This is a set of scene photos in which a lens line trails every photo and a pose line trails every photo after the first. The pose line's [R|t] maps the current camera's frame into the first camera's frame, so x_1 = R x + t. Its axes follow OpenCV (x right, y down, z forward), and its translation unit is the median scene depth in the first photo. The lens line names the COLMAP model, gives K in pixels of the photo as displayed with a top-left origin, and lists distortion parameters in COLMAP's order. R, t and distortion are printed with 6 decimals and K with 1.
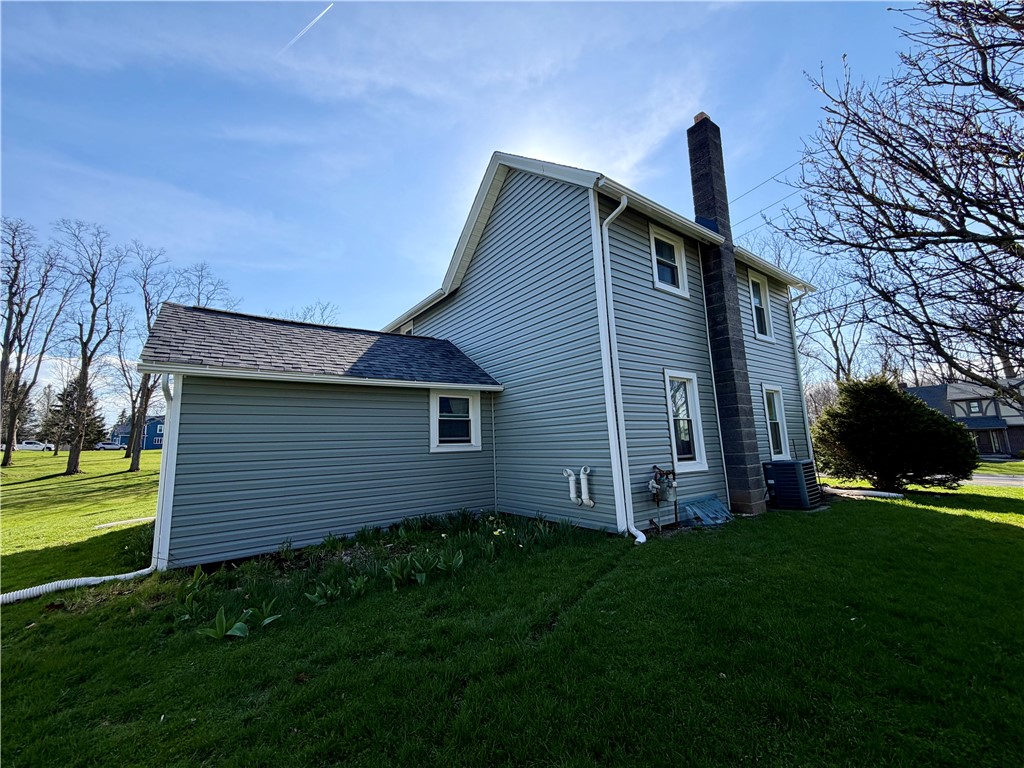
lens RADIAL K [[404.8, 0, 510.0], [0, 404.8, 382.9], [0, 0, 1]] dist [0.000533, 0.000044]
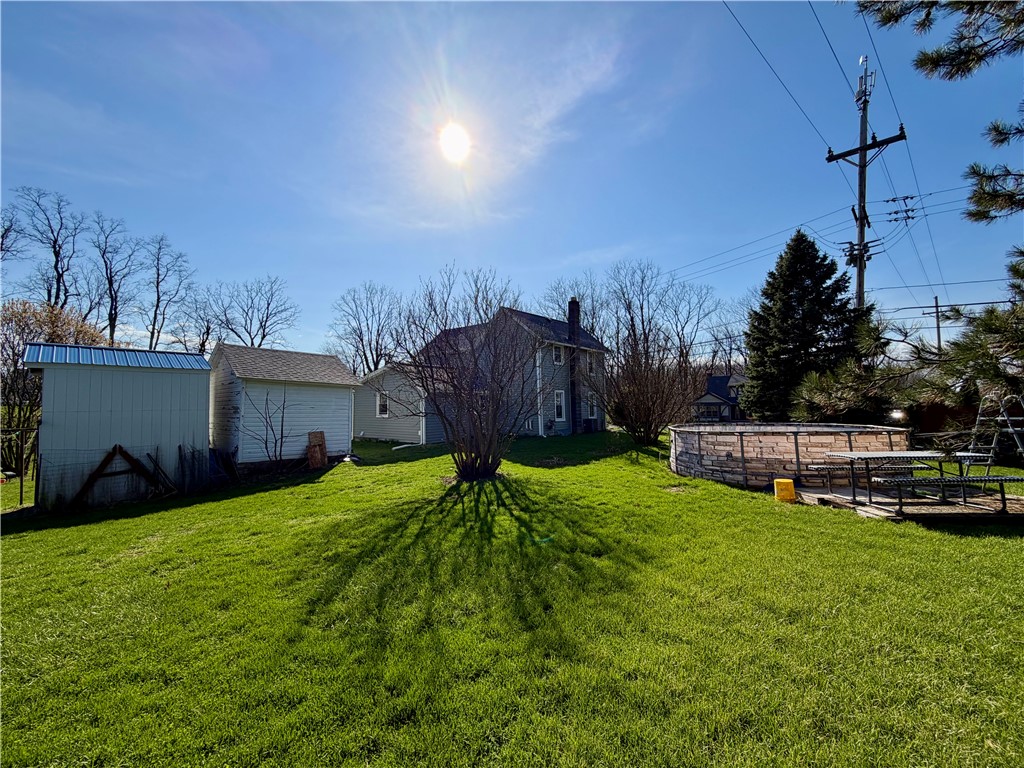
lens RADIAL K [[404.8, 0, 510.0], [0, 404.8, 382.9], [0, 0, 1]] dist [0.000533, 0.000044]
pose [[0.970806, 0.033214, 0.237555, -0.549400], [-0.054126, 0.995157, 0.082054, -0.250729], [-0.233679, -0.092517, 0.967902, -1.529561]]
